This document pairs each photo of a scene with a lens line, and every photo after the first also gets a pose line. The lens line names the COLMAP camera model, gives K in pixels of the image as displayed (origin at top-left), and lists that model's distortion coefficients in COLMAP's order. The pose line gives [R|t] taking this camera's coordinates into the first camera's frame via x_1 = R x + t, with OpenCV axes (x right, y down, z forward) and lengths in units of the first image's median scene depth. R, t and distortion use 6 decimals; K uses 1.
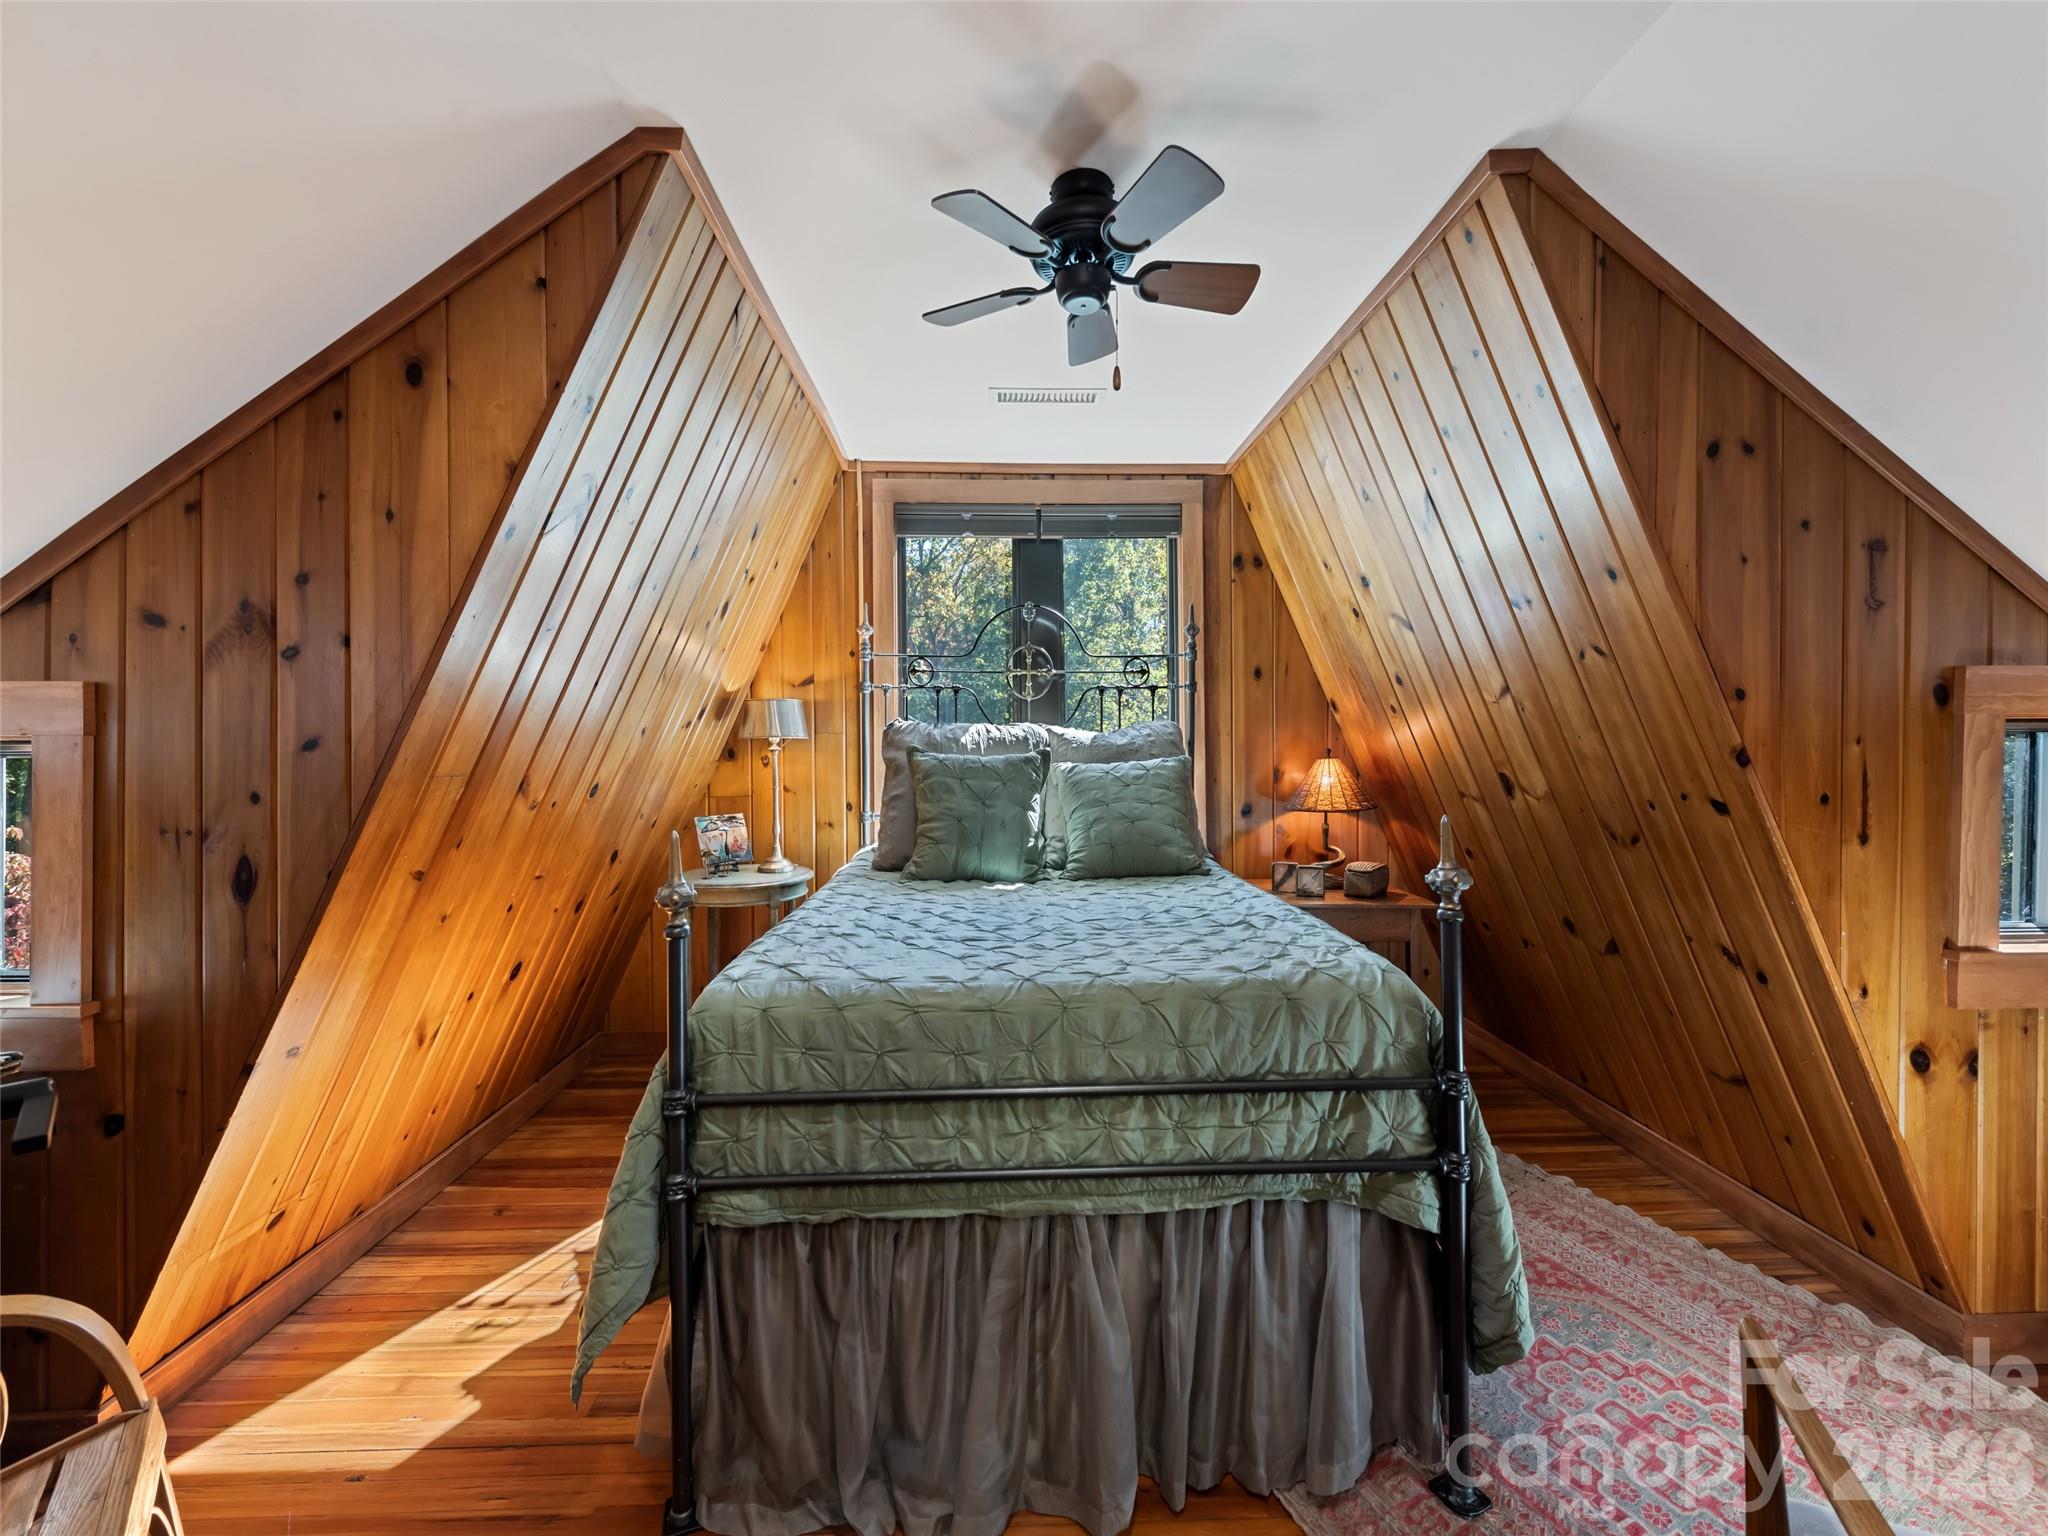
lens RADIAL K [[815.1, 0, 1022.7], [0, 815.1, 734.4], [0, 0, 1]] dist [0.010949, -0.004553]
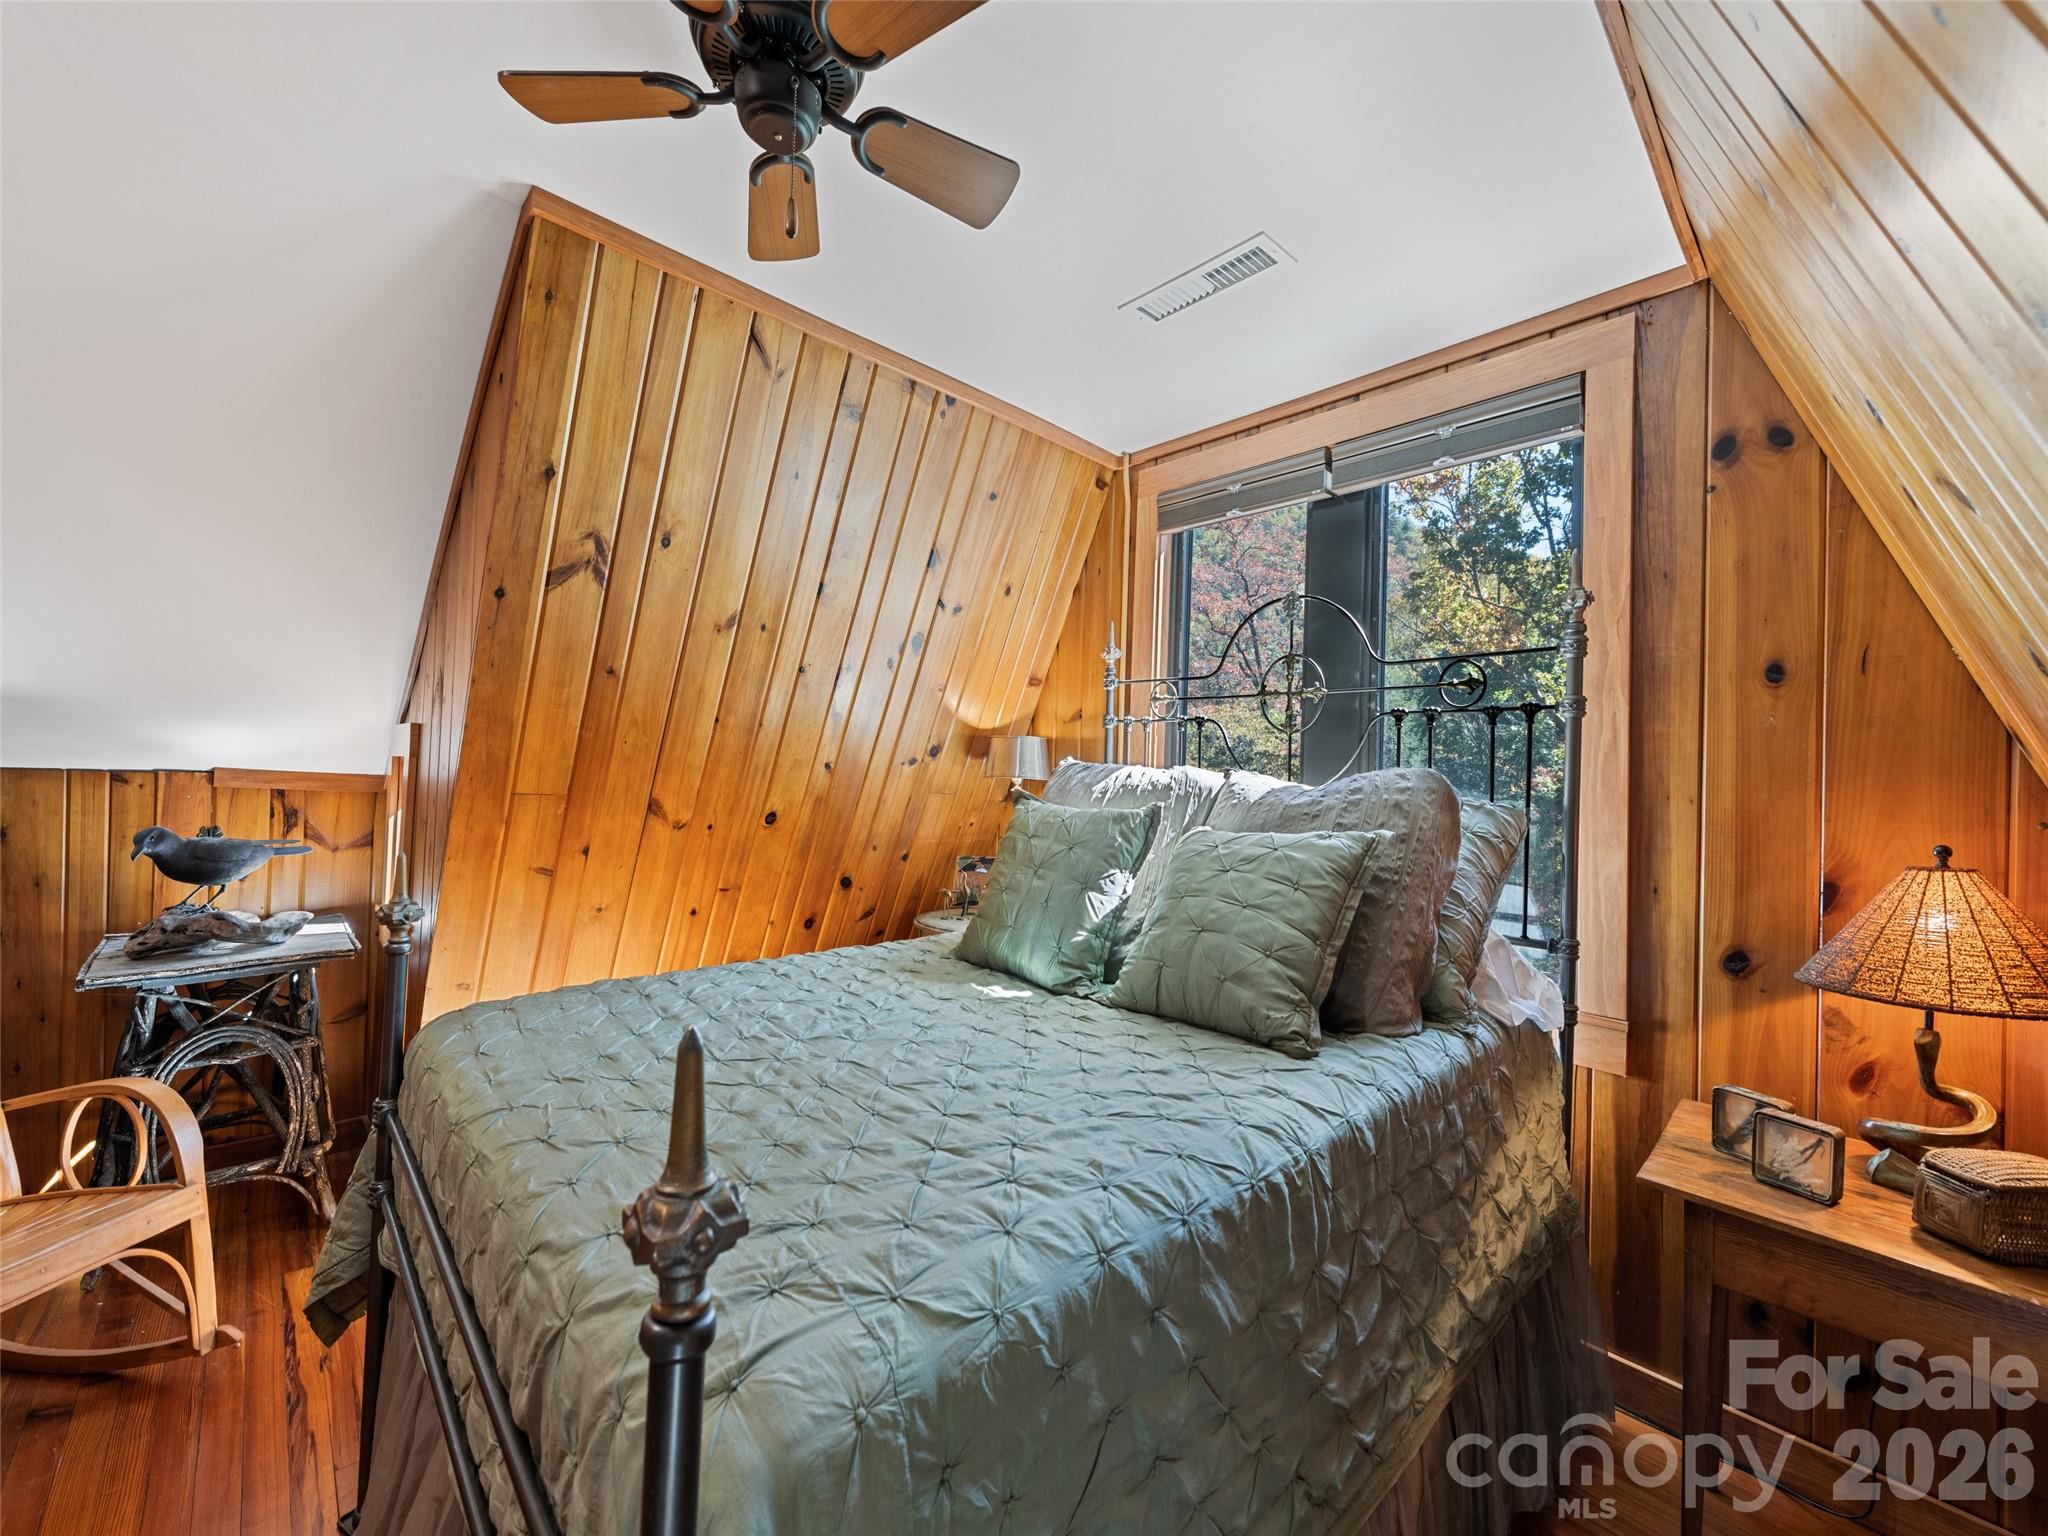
lens RADIAL K [[802.8, 0, 1024.0], [0, 802.8, 768.0], [0, 0, 1]] dist [0.011028, -0.004528]
pose [[0.671679, 0.020340, -0.740563, 0.344472], [-0.038206, 0.999244, -0.007207, -0.000665], [0.739856, 0.033135, 0.671948, 0.371259]]
